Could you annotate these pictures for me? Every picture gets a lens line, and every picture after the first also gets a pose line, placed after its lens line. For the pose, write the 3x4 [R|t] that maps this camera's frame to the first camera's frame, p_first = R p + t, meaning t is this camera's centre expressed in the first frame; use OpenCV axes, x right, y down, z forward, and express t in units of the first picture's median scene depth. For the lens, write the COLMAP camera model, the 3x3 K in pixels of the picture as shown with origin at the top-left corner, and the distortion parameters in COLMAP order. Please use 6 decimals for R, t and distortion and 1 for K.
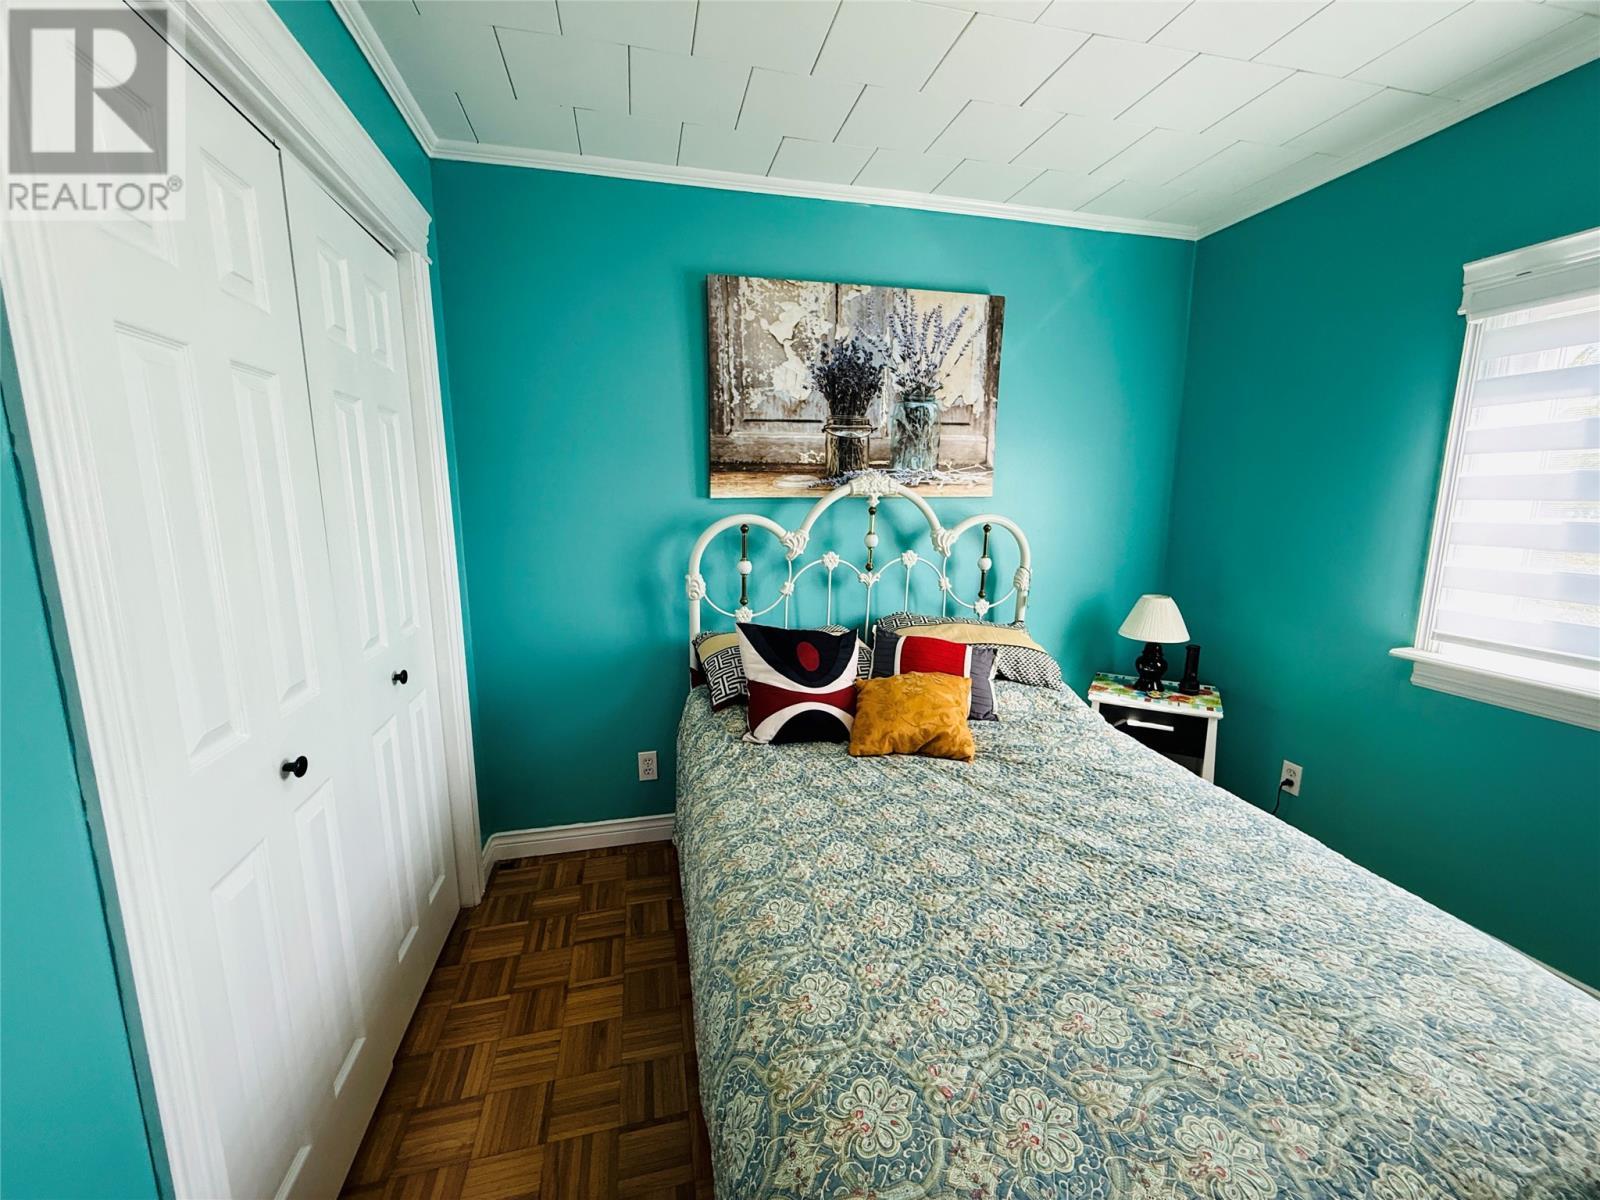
lens RADIAL K [[651.7, 0, 800.0], [0, 651.7, 600.0], [0, 0, 1]] dist [-0.000514, 0.000110]
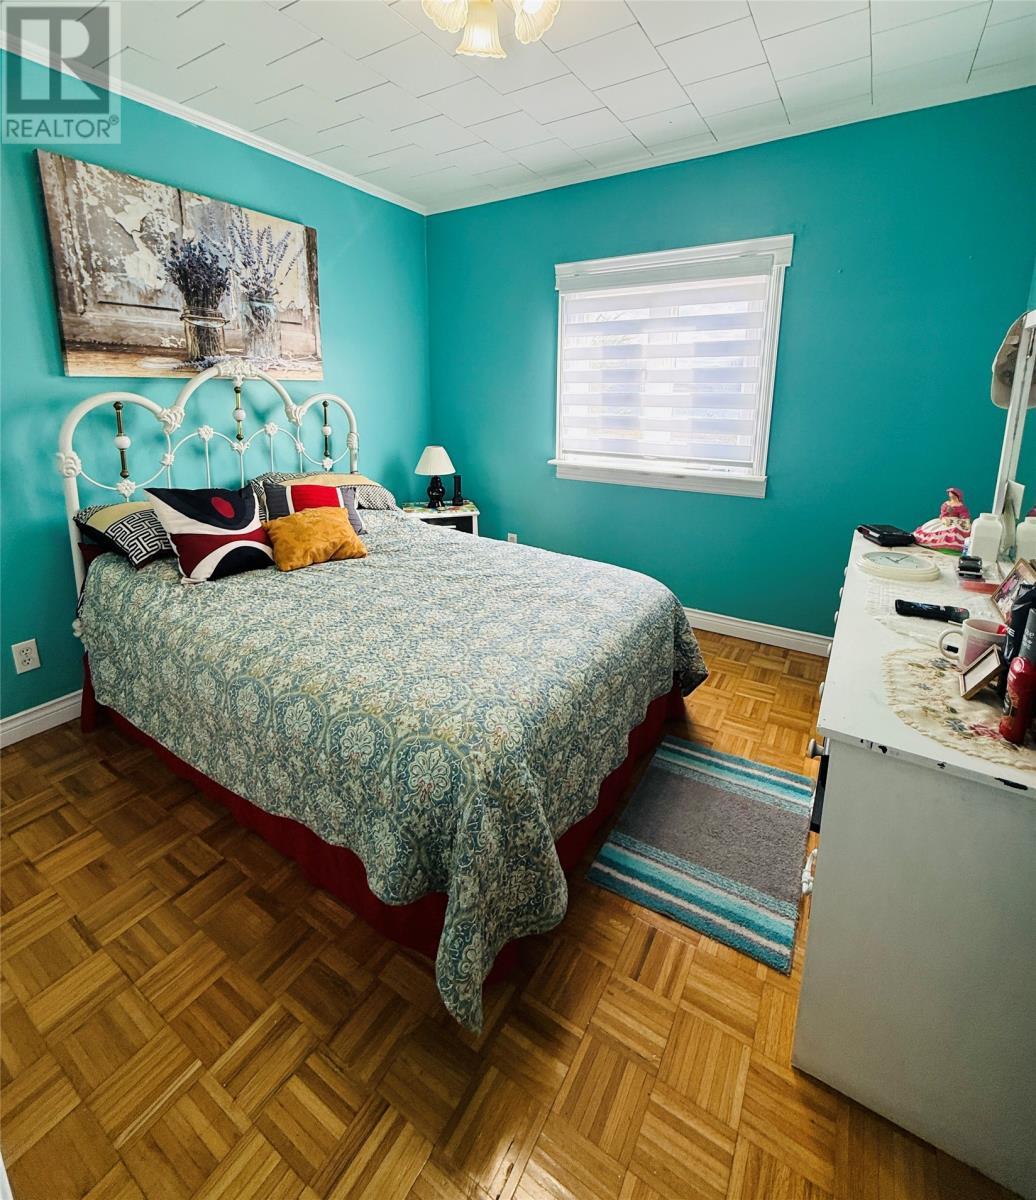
lens RADIAL K [[774.3, 0, 480.0], [0, 774.3, 599.6], [0, 0, 1]] dist [-0.001409, -0.001017]
pose [[0.693181, -0.164895, 0.701648, -0.661212], [0.115340, 0.986311, 0.117846, 0.133271], [-0.711476, -0.000760, 0.702710, -0.347814]]
